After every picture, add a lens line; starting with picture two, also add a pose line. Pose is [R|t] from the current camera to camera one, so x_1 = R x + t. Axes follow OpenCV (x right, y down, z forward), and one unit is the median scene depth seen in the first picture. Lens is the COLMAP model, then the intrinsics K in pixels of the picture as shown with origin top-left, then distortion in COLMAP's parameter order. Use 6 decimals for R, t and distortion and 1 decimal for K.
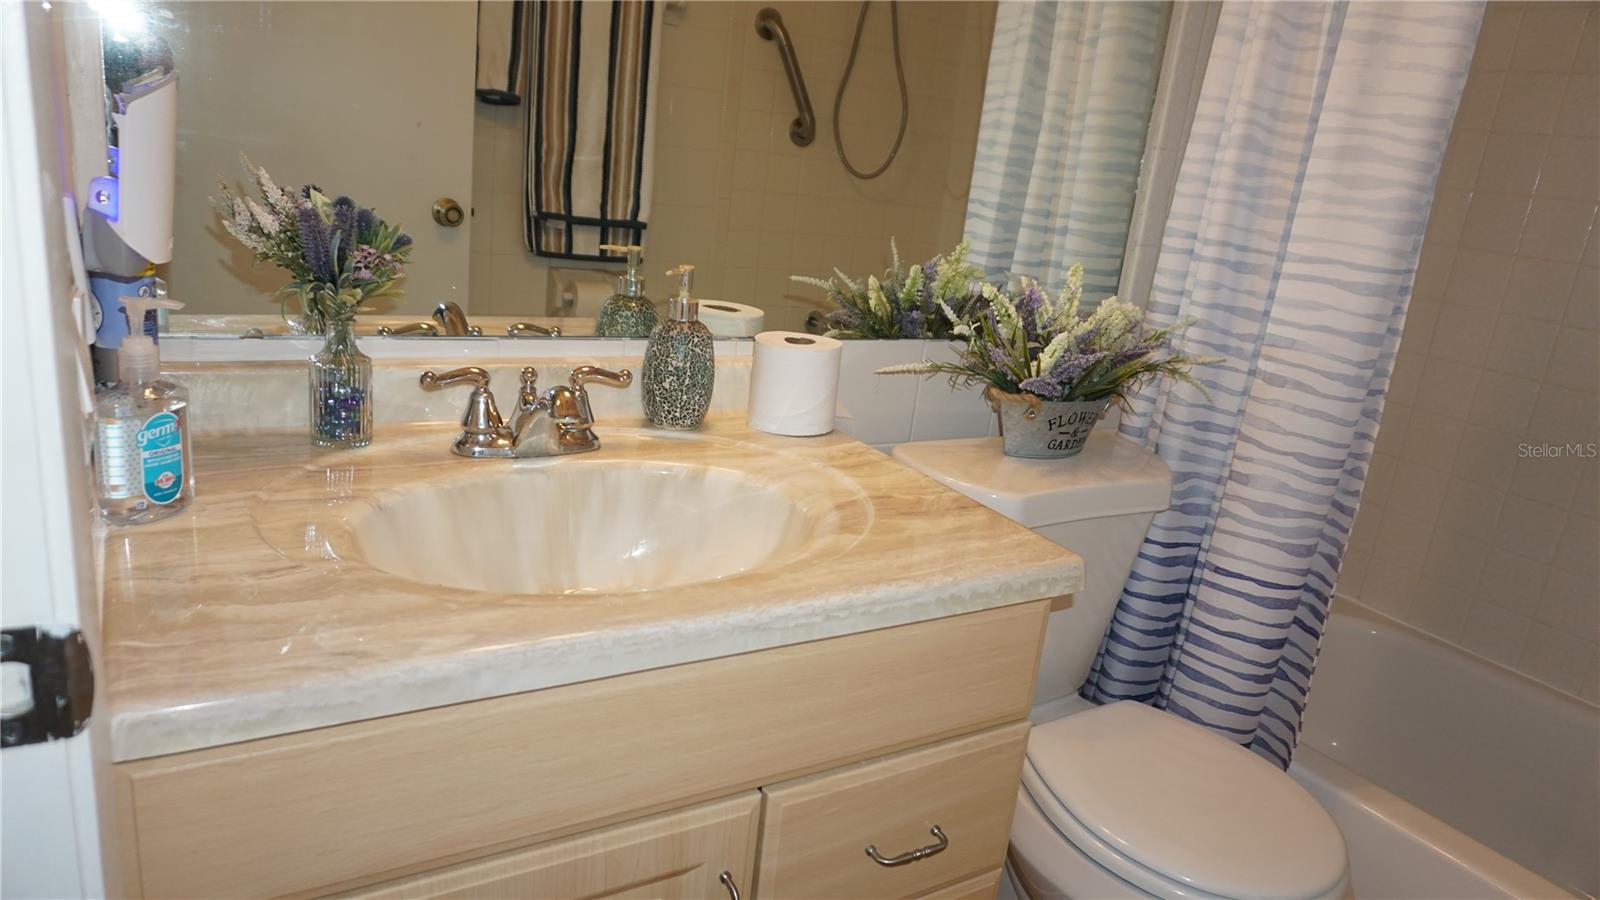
lens RADIAL K [[1064.2, 0, 800.6], [0, 1064.2, 461.2], [0, 0, 1]] dist [-0.051736, 0.030945]
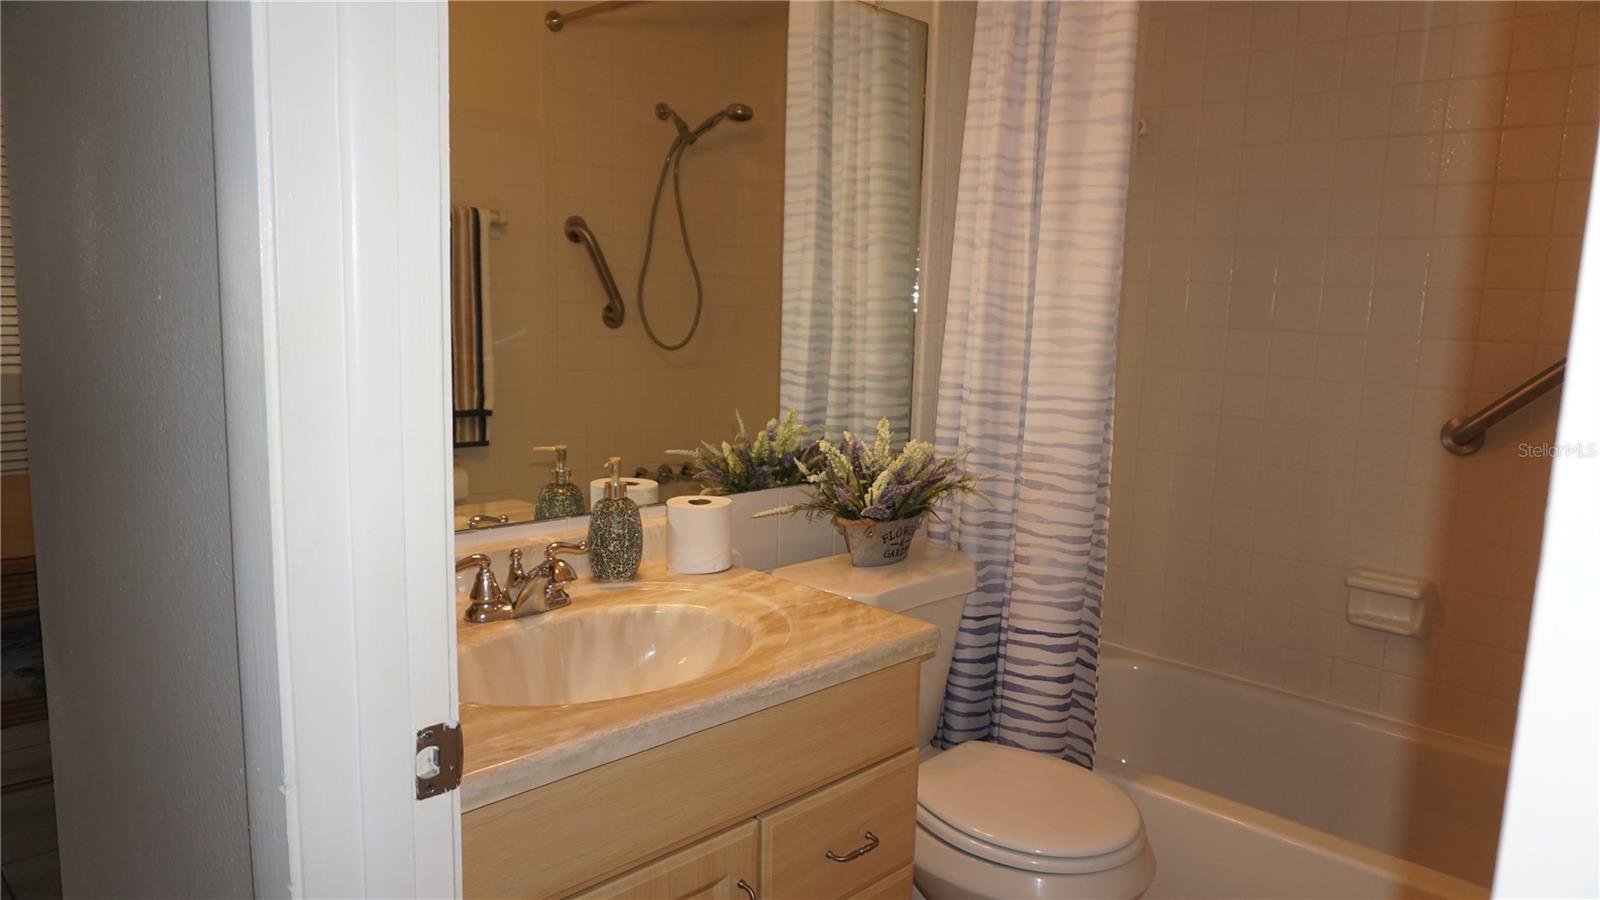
lens RADIAL K [[1064.2, 0, 800.6], [0, 1064.2, 461.2], [0, 0, 1]] dist [-0.051736, 0.030945]
pose [[0.969522, -0.117596, 0.214937, -0.133717], [0.143539, 0.983587, -0.109326, -0.000027], [-0.198553, 0.136846, 0.970490, -0.274570]]
